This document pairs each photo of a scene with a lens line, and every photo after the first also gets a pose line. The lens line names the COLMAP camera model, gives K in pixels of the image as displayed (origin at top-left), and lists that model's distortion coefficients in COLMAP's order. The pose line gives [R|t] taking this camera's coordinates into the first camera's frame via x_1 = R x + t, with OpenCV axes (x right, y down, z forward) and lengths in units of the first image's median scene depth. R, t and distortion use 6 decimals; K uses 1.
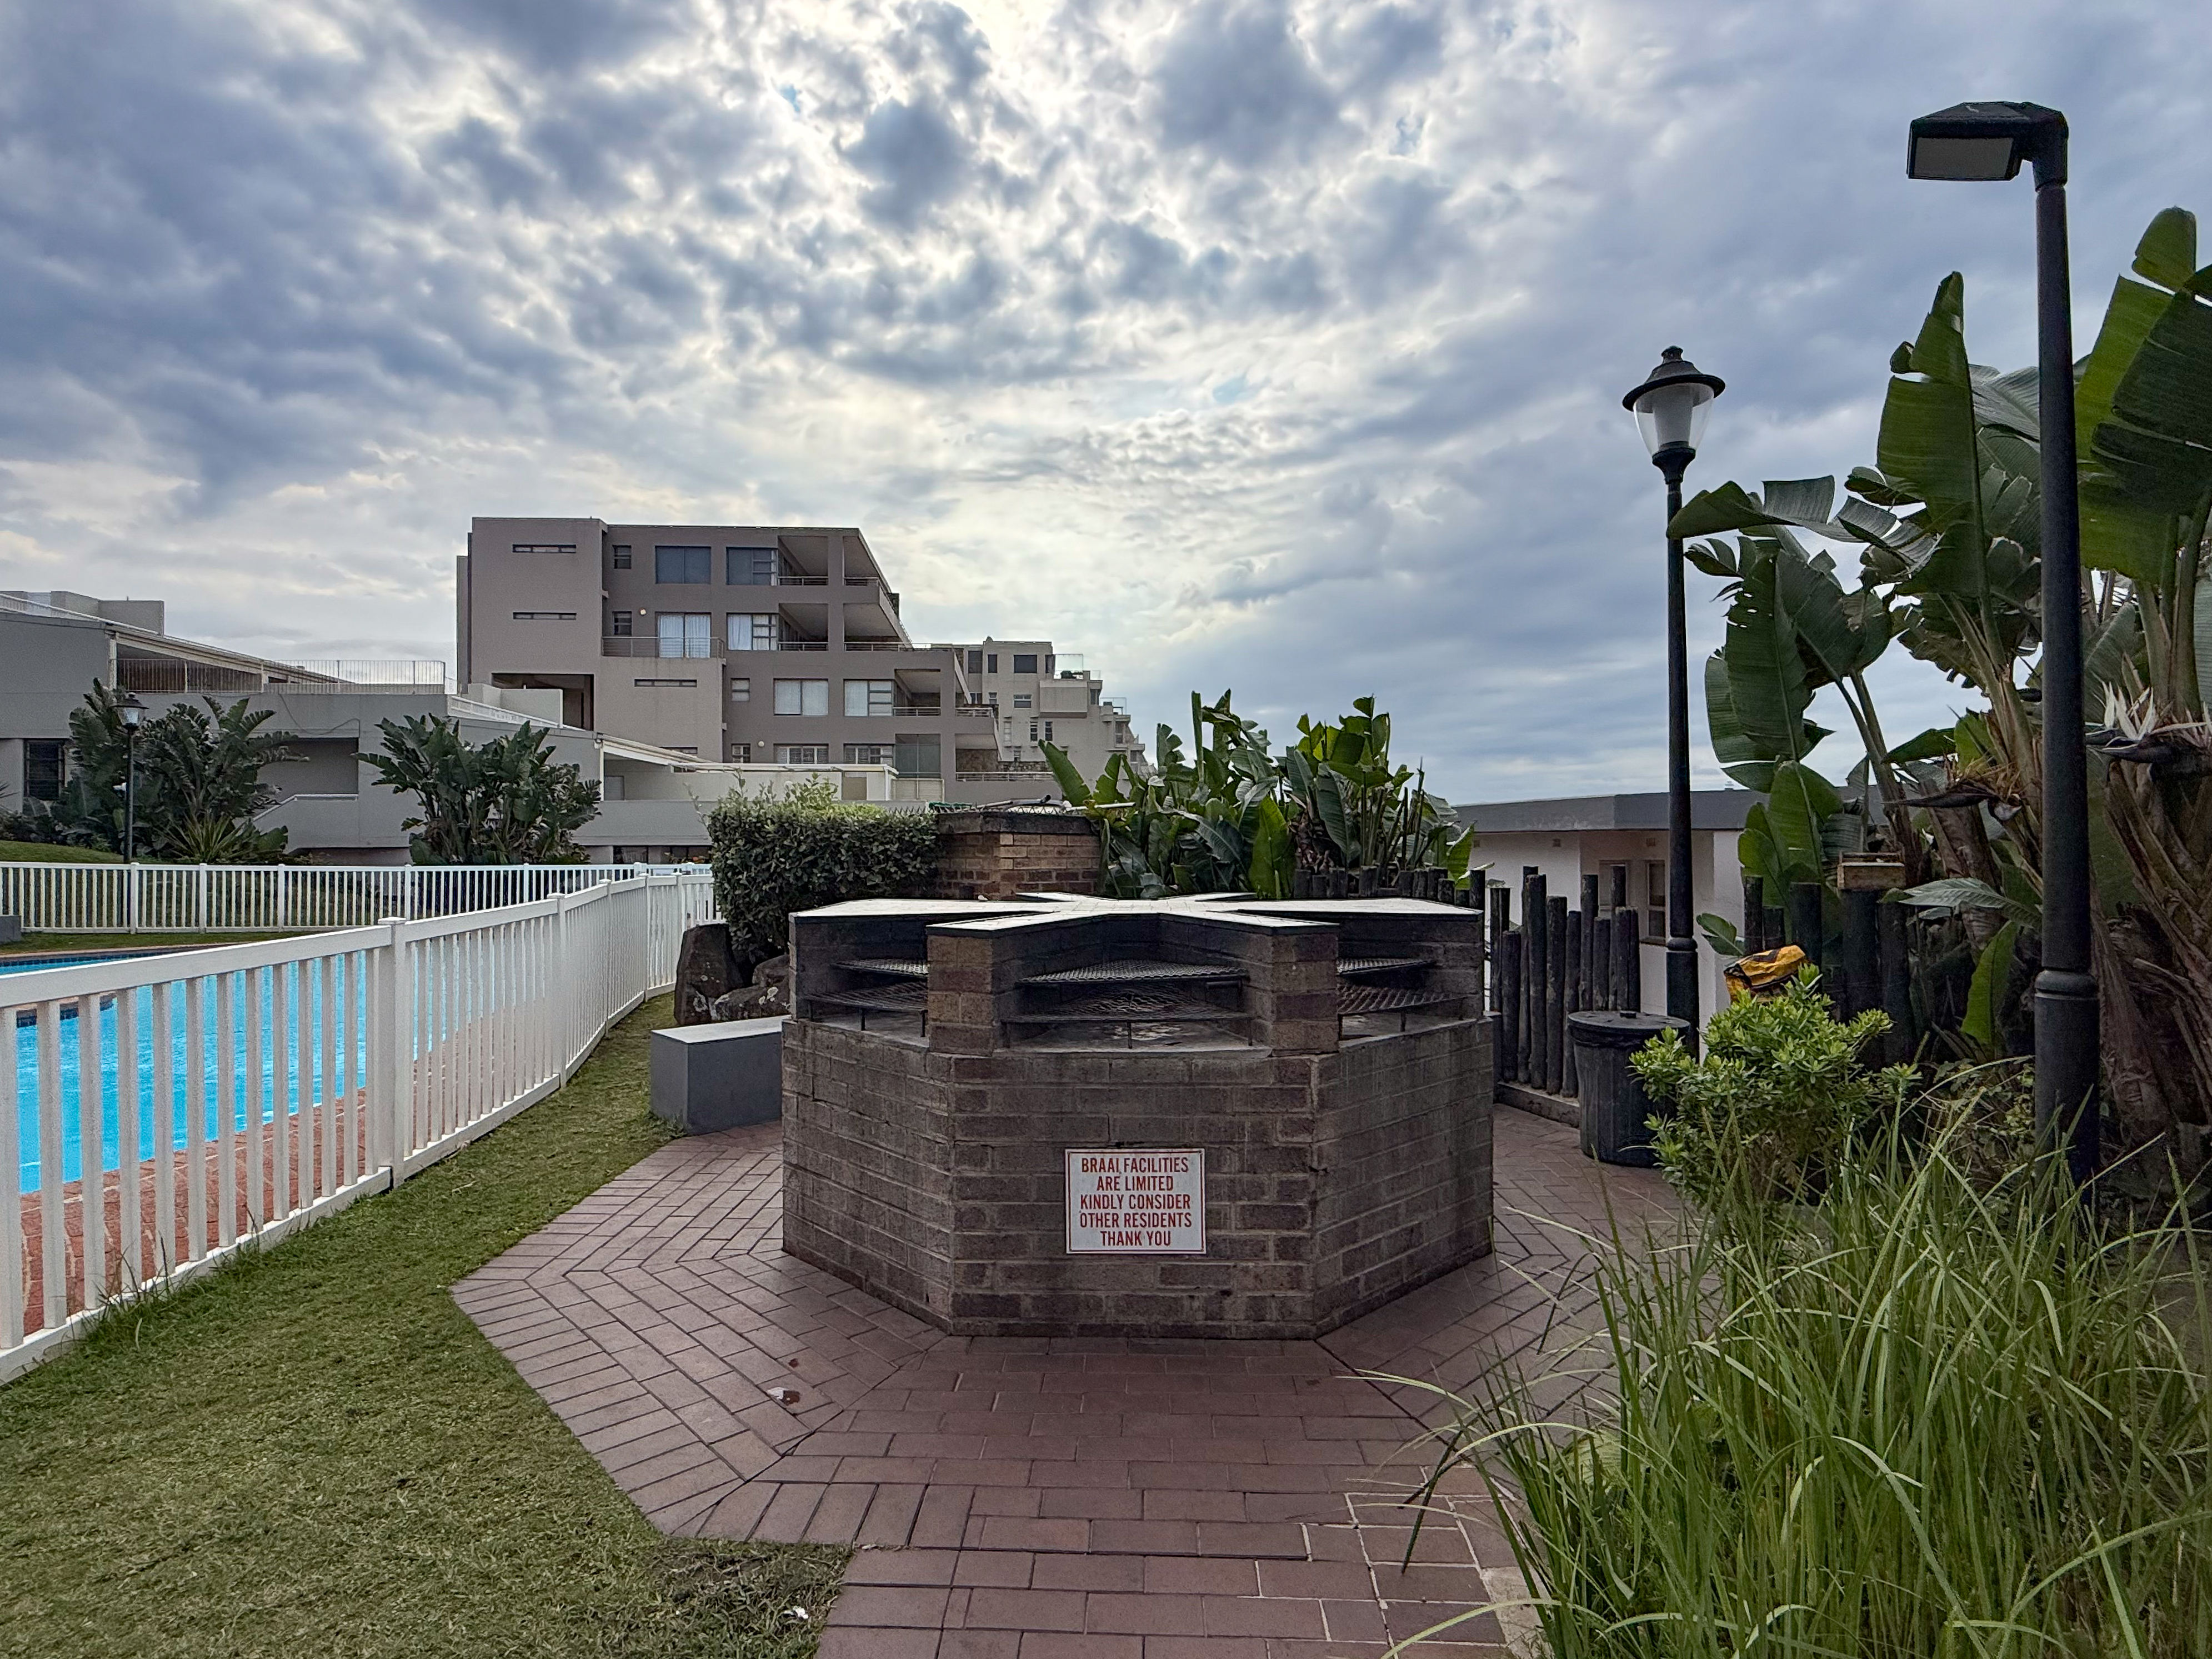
lens RADIAL K [[1120.9, 0, 1115.1], [0, 1120.9, 822.1], [0, 0, 1]] dist [-0.009954, 0.000467]
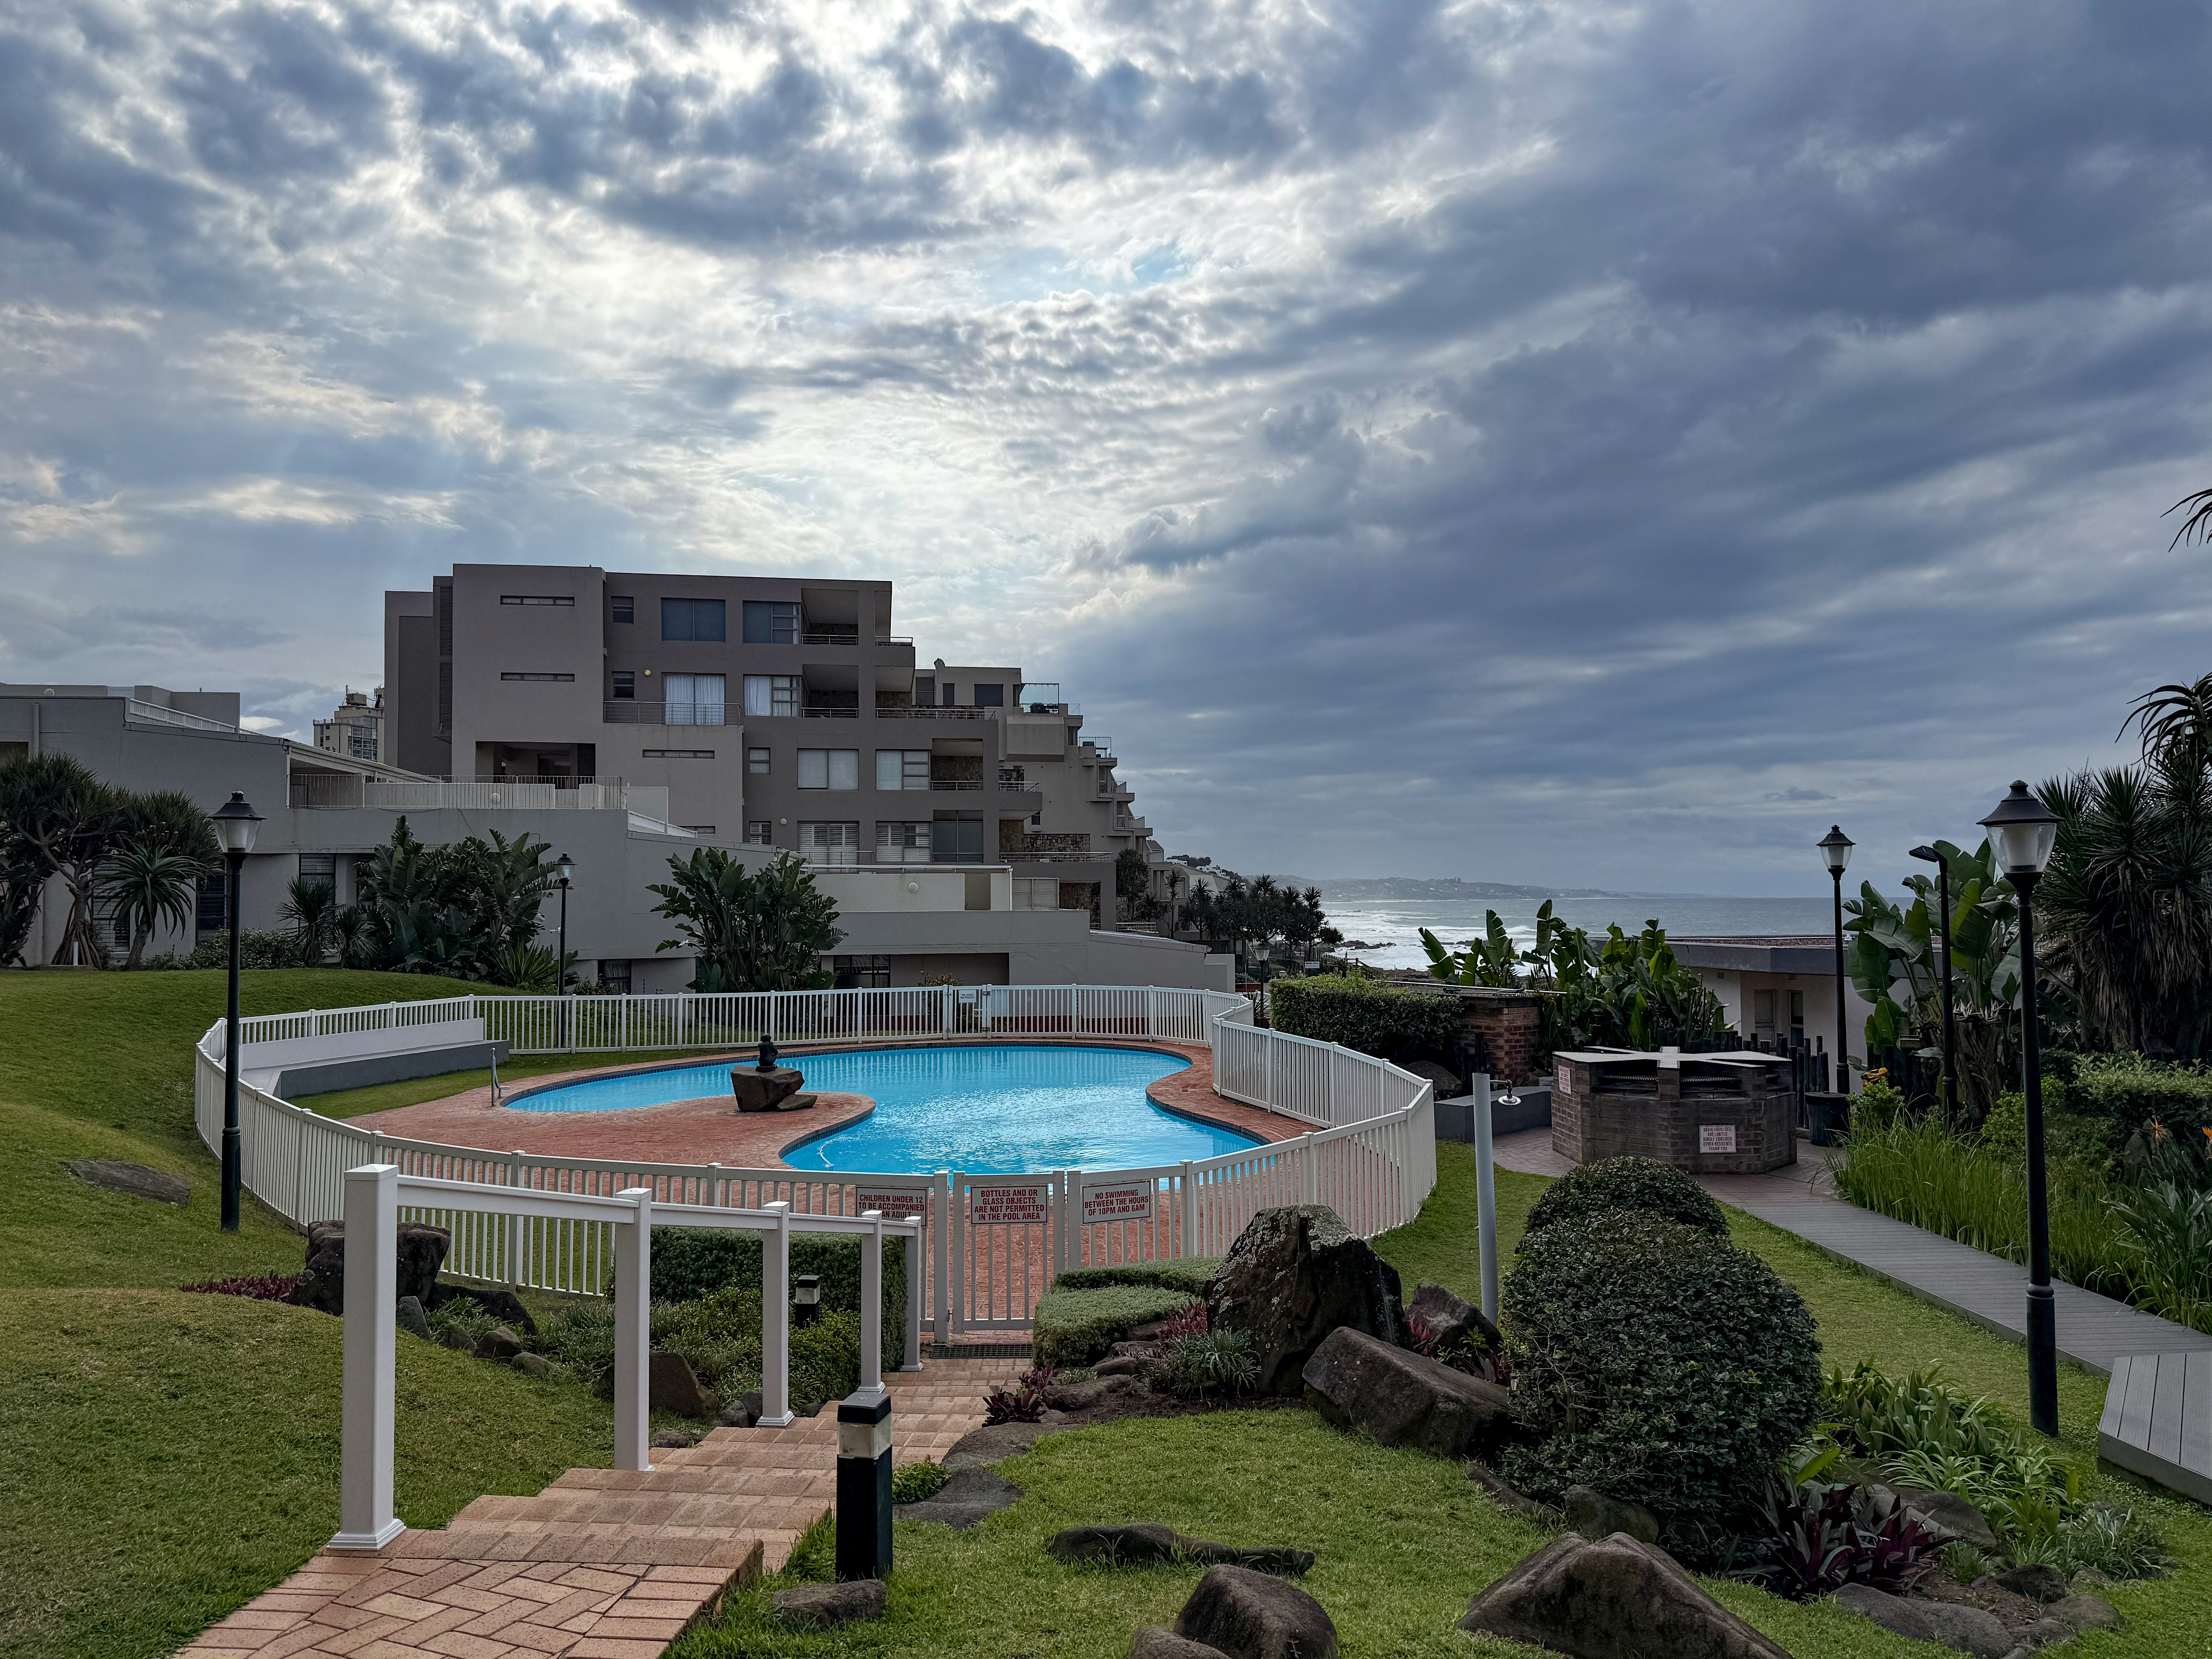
lens RADIAL K [[1551.6, 0, 1106.0], [0, 1551.6, 829.5], [0, 0, 1]] dist [0.008680, -0.001617]
pose [[0.997260, 0.000838, 0.073977, -0.149892], [0.000697, 0.999785, -0.020719, -0.037186], [-0.073979, 0.020714, 0.997045, -0.254007]]
